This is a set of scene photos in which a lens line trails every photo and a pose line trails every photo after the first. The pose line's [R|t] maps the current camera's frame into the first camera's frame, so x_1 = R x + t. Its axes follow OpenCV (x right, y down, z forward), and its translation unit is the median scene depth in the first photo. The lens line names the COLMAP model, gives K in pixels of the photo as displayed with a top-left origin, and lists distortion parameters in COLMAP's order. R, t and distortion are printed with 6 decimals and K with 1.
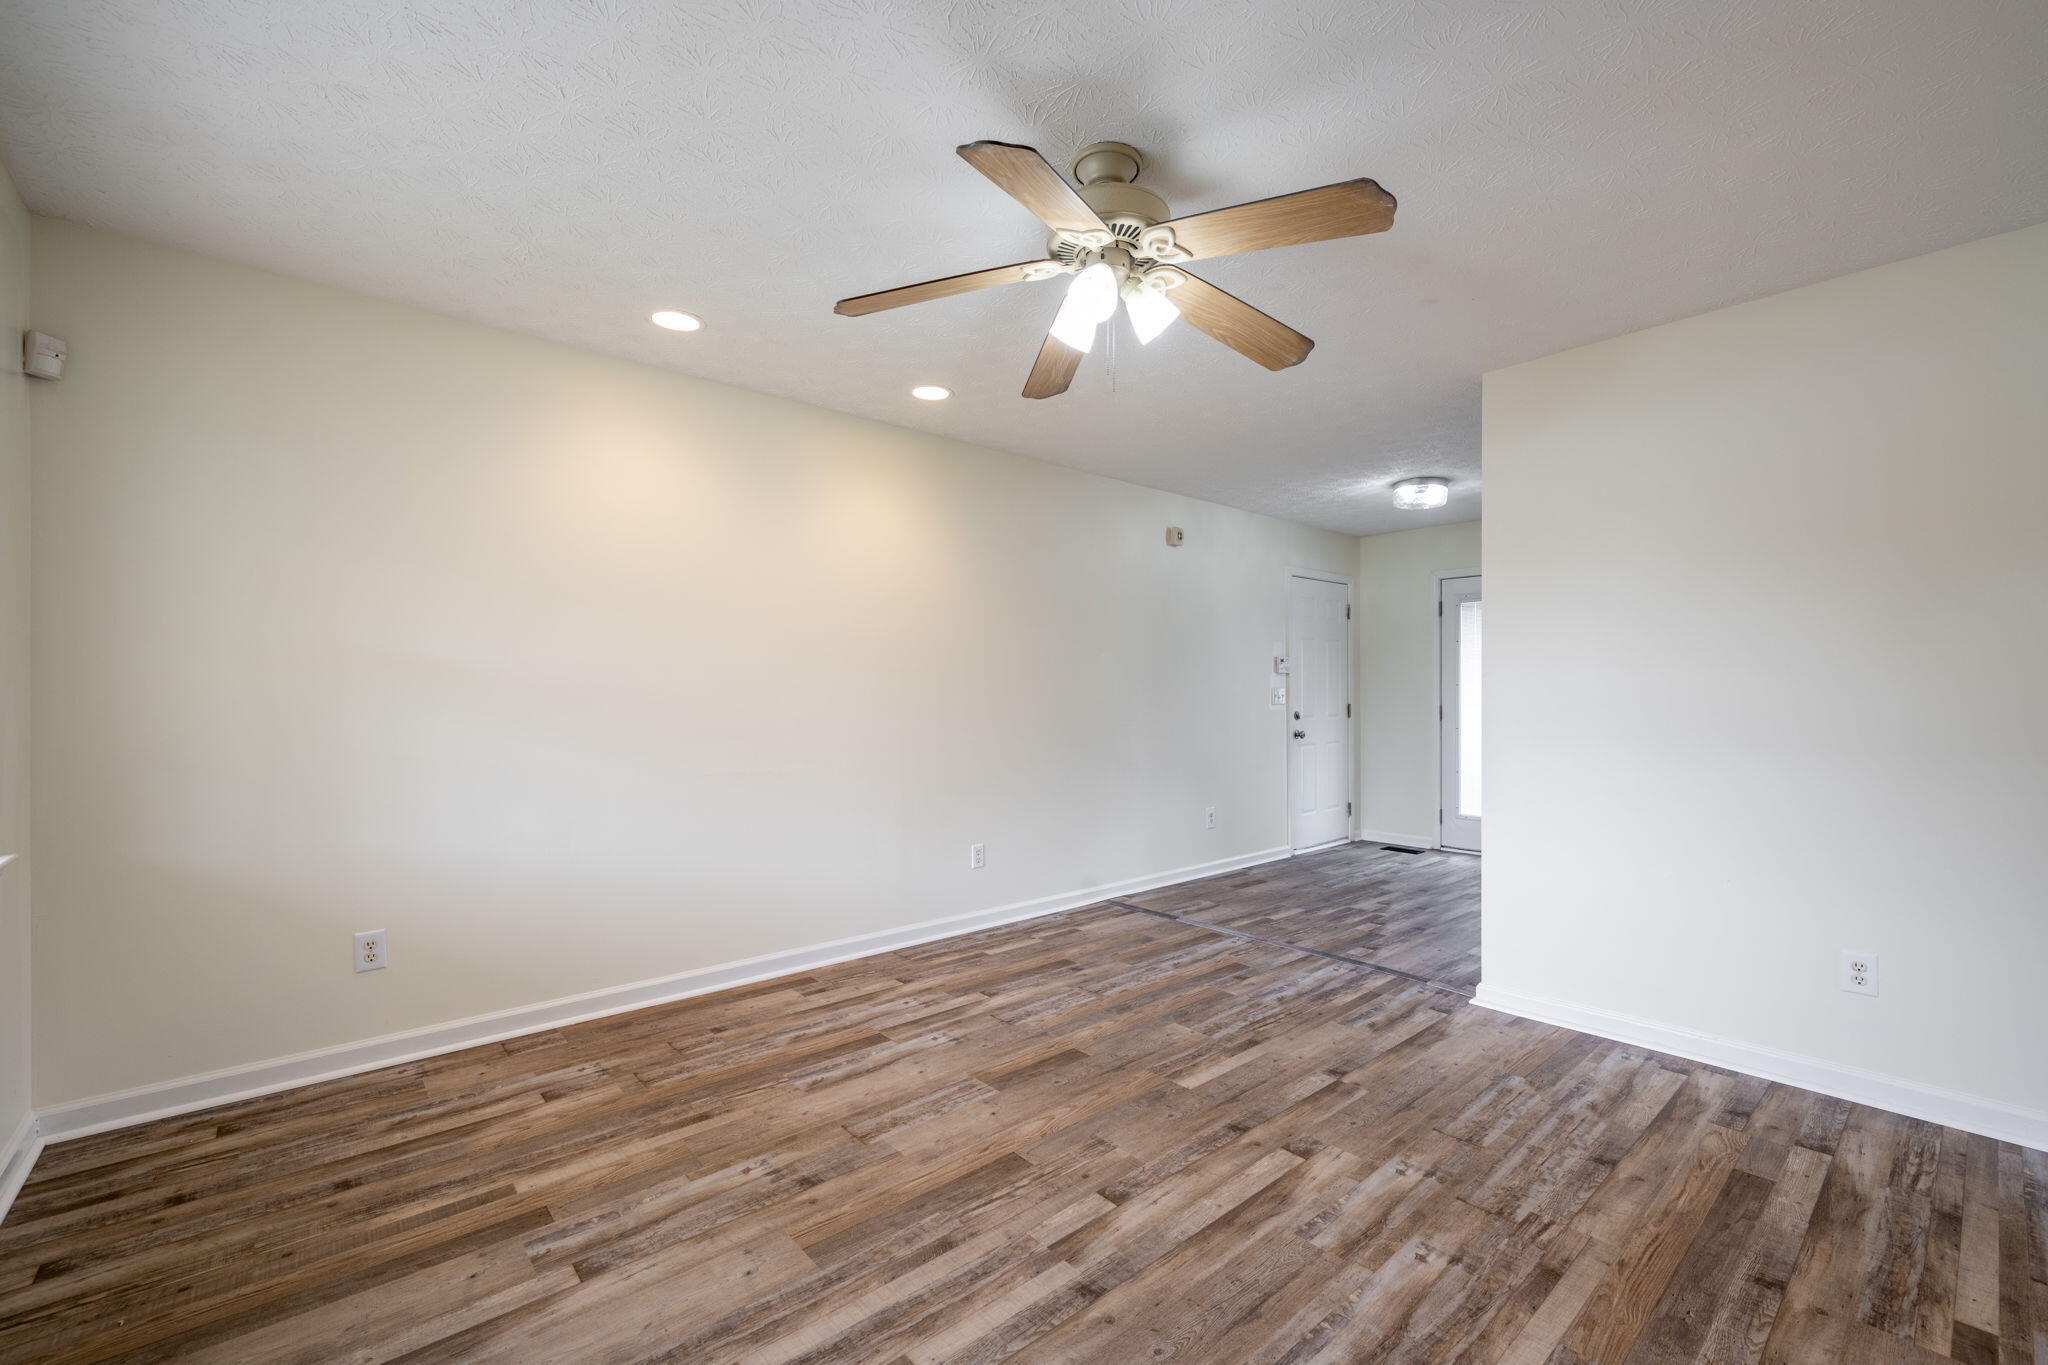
lens RADIAL K [[823.7, 0, 1027.3], [0, 823.7, 700.3], [0, 0, 1]] dist [0.003546, -0.000025]
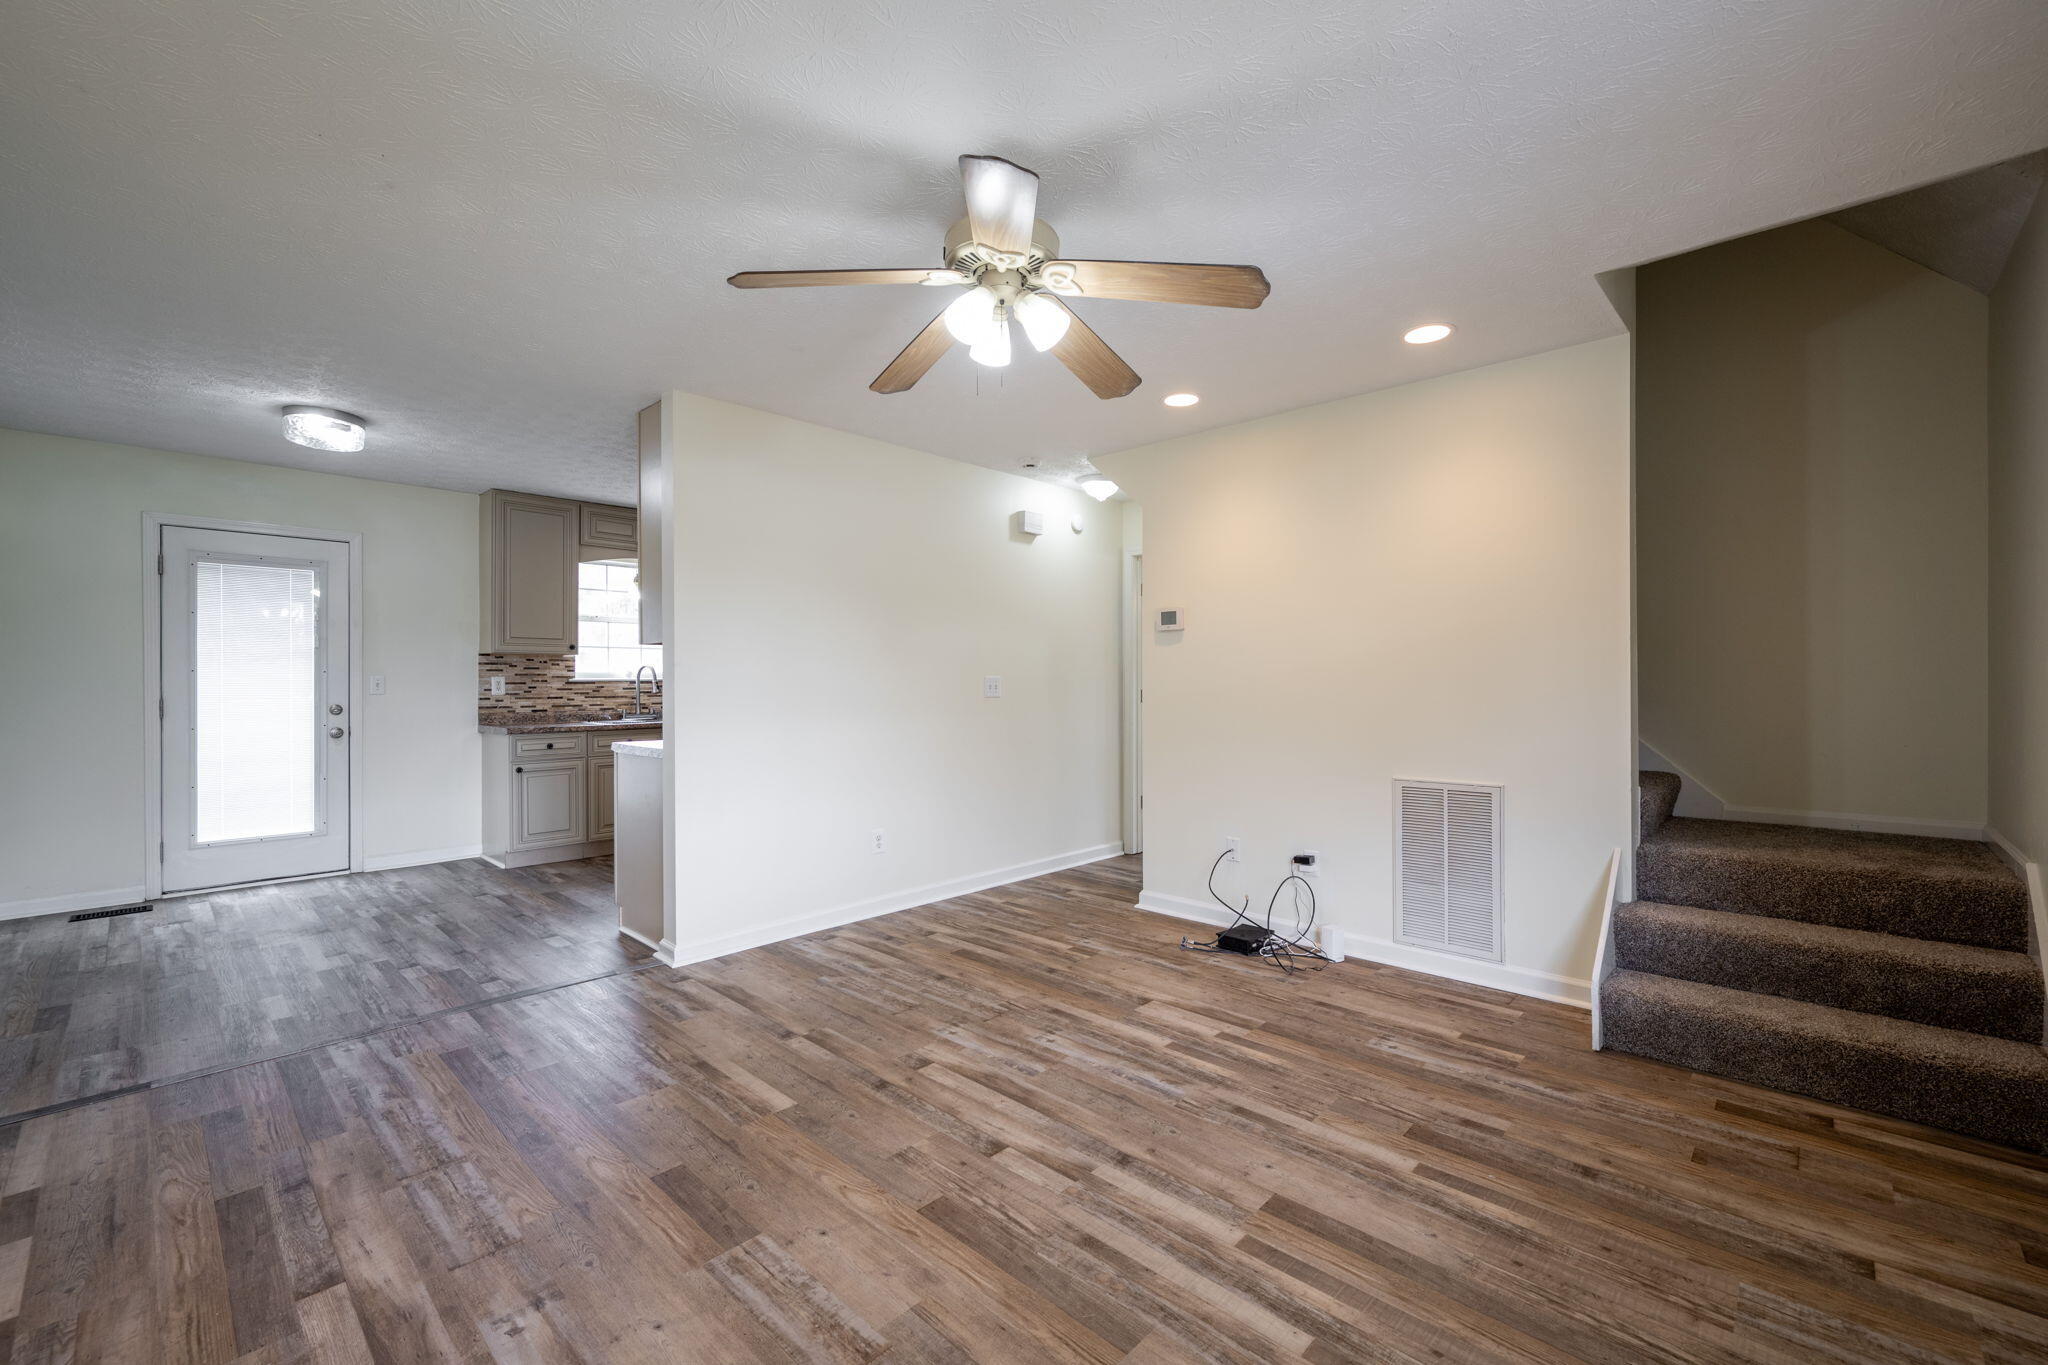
lens RADIAL K [[857.6, 0, 1027.9], [0, 857.6, 682.5], [0, 0, 1]] dist [0.003645, 0.000812]
pose [[-0.091875, 0.000625, 0.995770, -0.891647], [0.007259, 0.999974, 0.000042, 0.002566], [-0.995744, 0.007232, -0.091877, 0.942352]]
